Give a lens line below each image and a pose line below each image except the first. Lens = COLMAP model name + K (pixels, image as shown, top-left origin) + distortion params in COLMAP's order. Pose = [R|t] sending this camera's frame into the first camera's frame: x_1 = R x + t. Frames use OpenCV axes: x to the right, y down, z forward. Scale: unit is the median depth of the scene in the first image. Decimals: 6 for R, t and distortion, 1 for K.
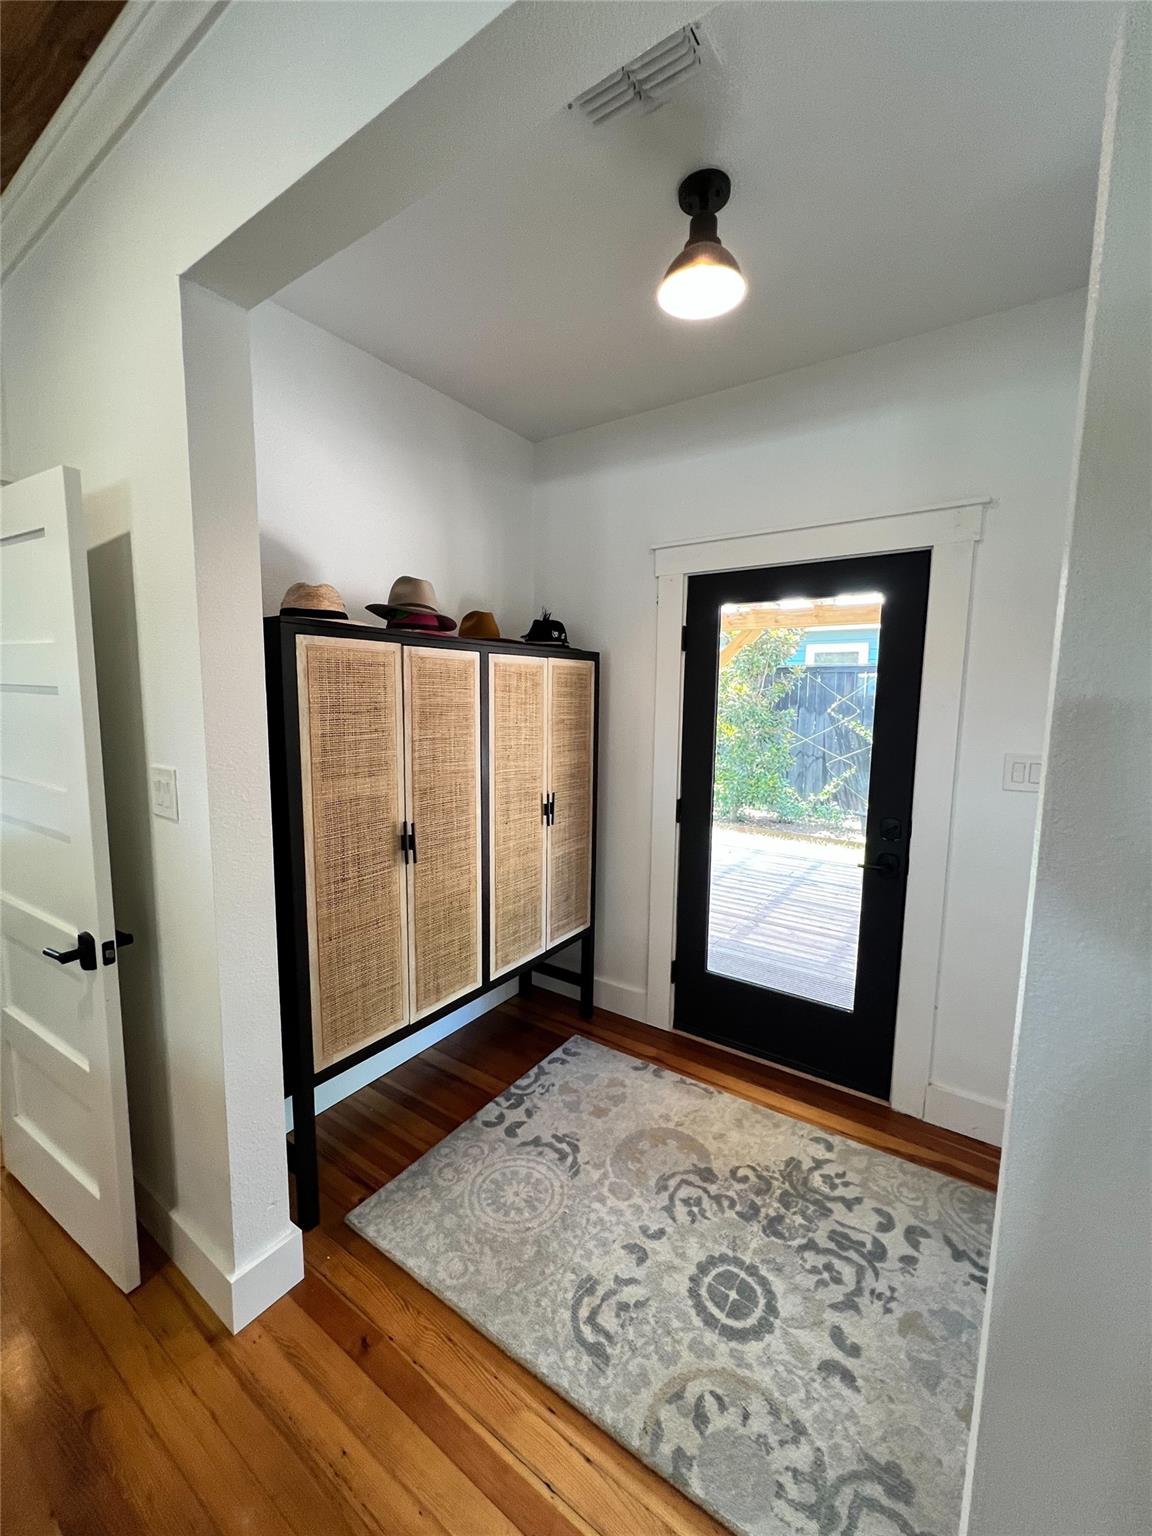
lens RADIAL K [[615.1, 0, 577.8], [0, 615.1, 767.9], [0, 0, 1]] dist [-0.001707, 0.000357]
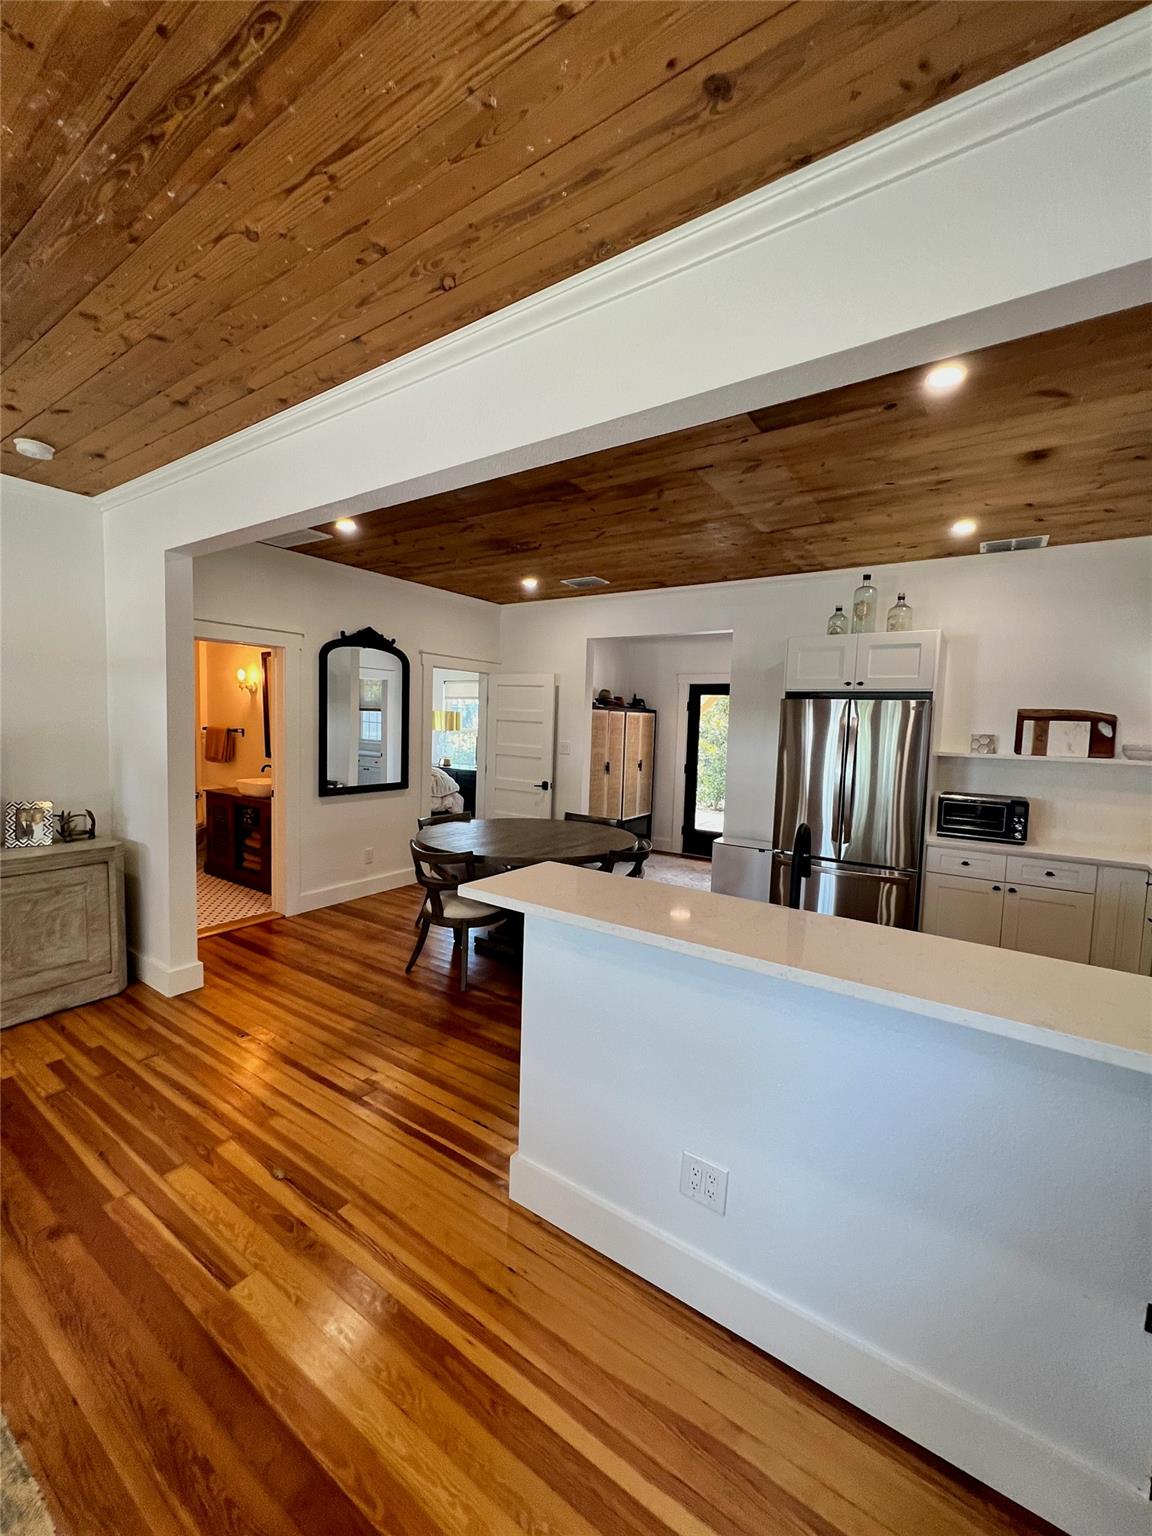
lens RADIAL K [[615.1, 0, 576.4], [0, 615.1, 765.8], [0, 0, 1]] dist [-0.001707, 0.000357]
pose [[0.999662, 0.019510, 0.017211, -0.474610], [-0.018568, 0.998407, -0.053280, 0.274099], [-0.018223, 0.052942, 0.998431, -2.224806]]
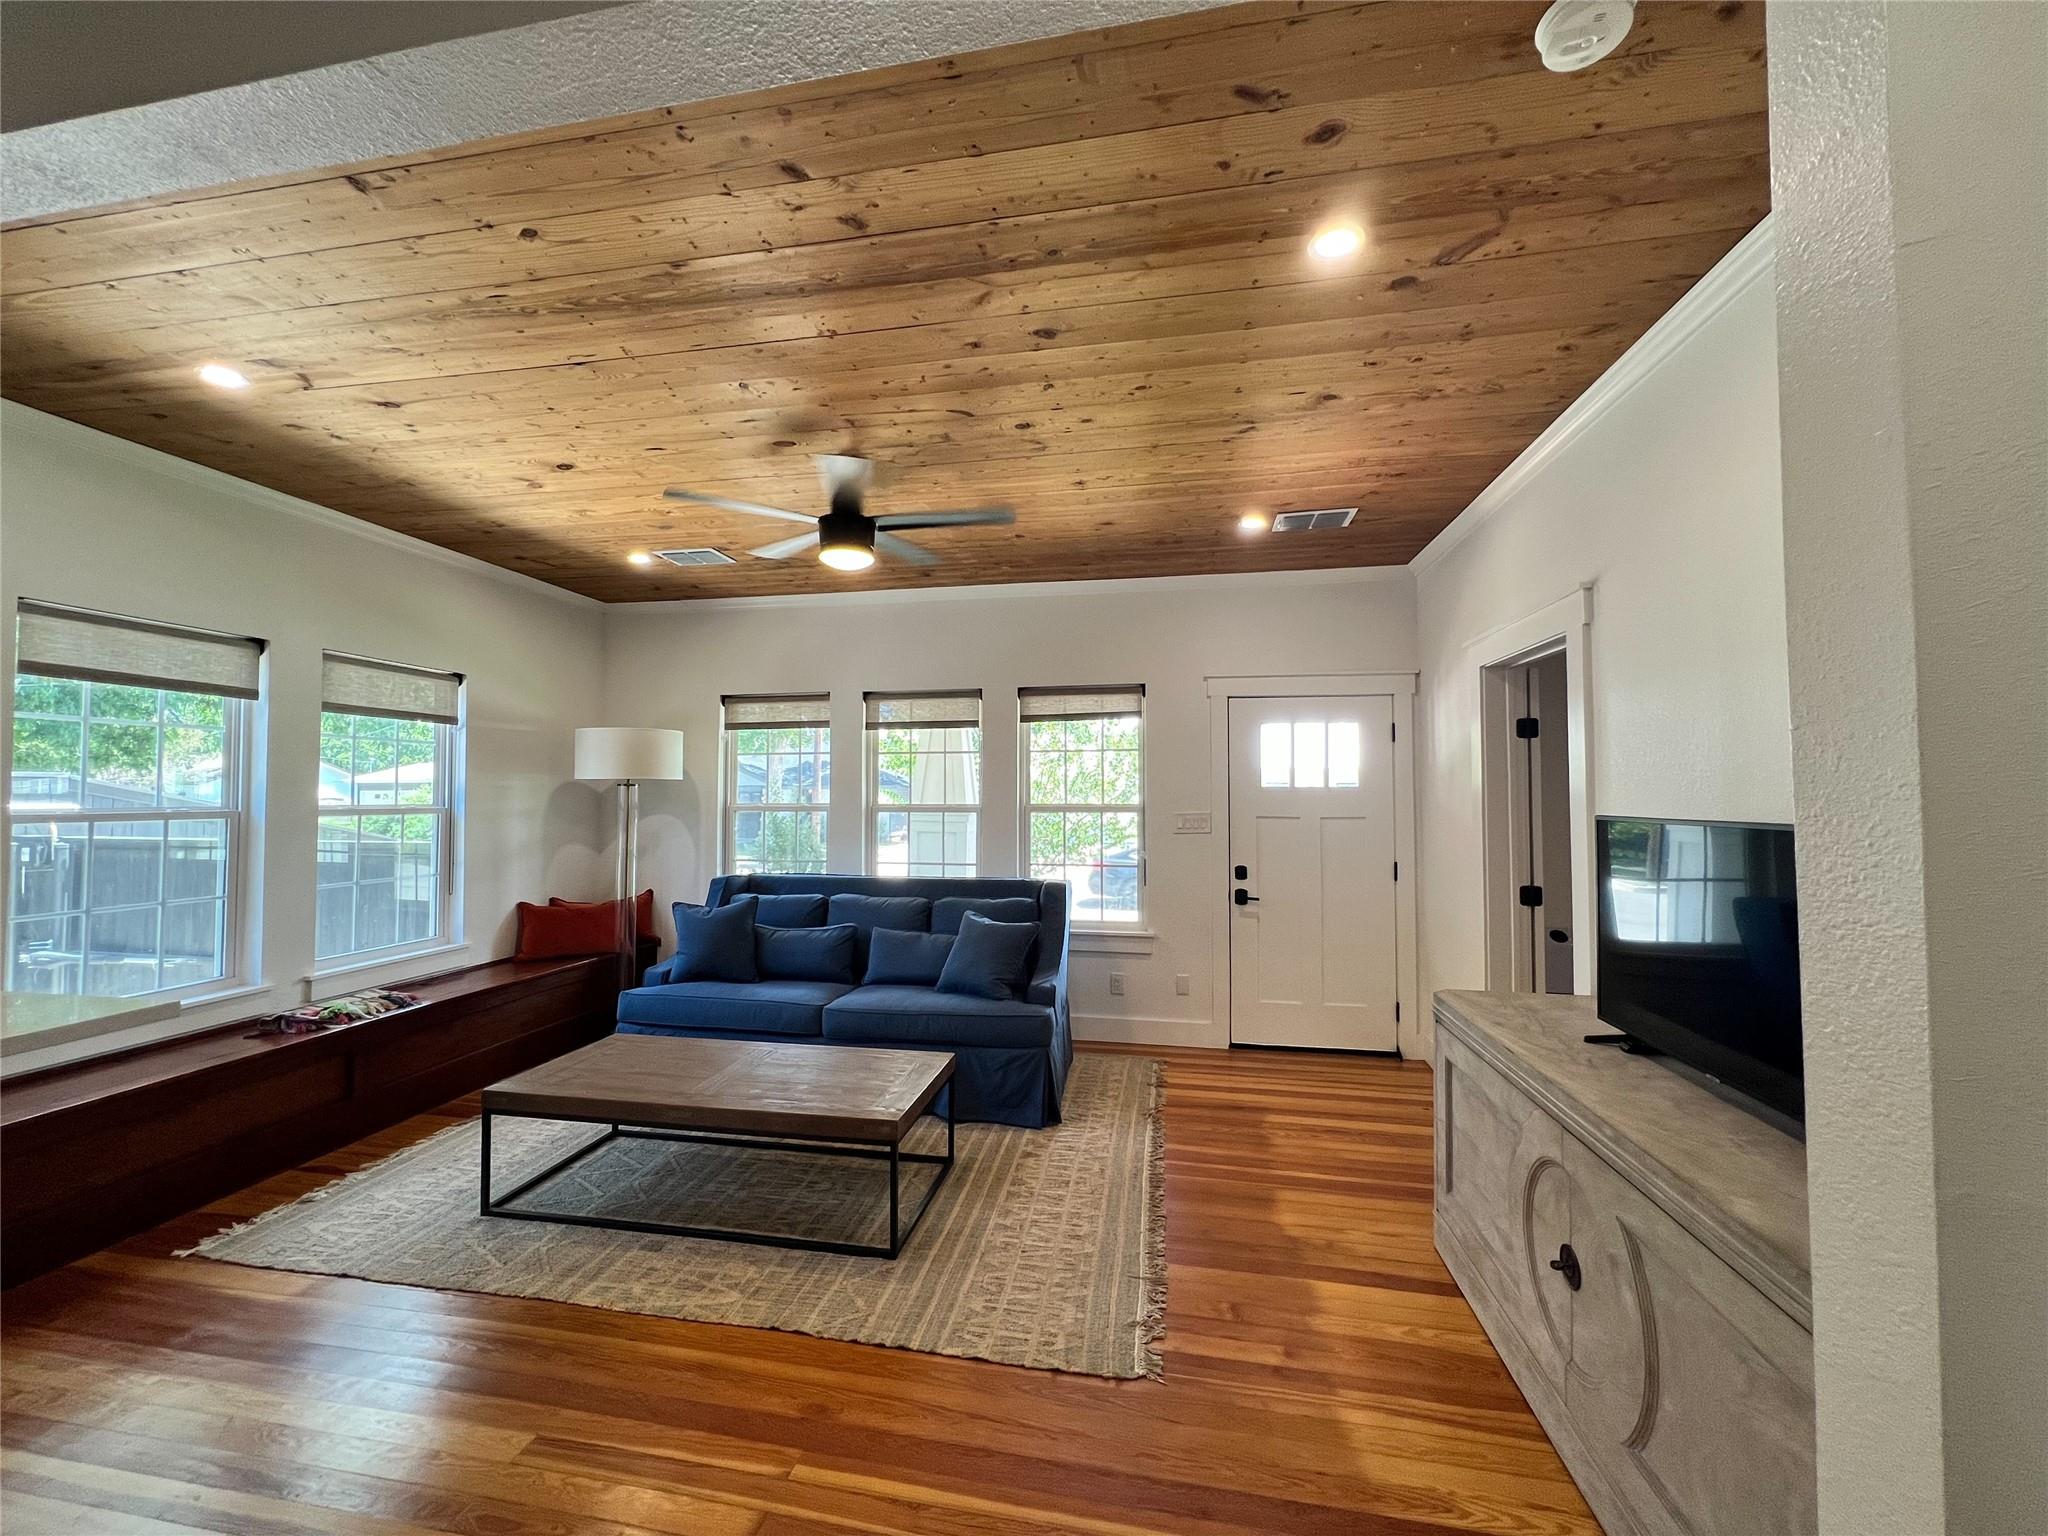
lens RADIAL K [[820.1, 0, 1020.1], [0, 820.1, 765.1], [0, 0, 1]] dist [-0.001707, 0.000357]
pose [[-0.912159, -0.021517, -0.409271, -0.989396], [-0.058013, 0.995344, 0.076967, 0.087353], [0.405710, 0.093950, -0.909161, -0.449362]]
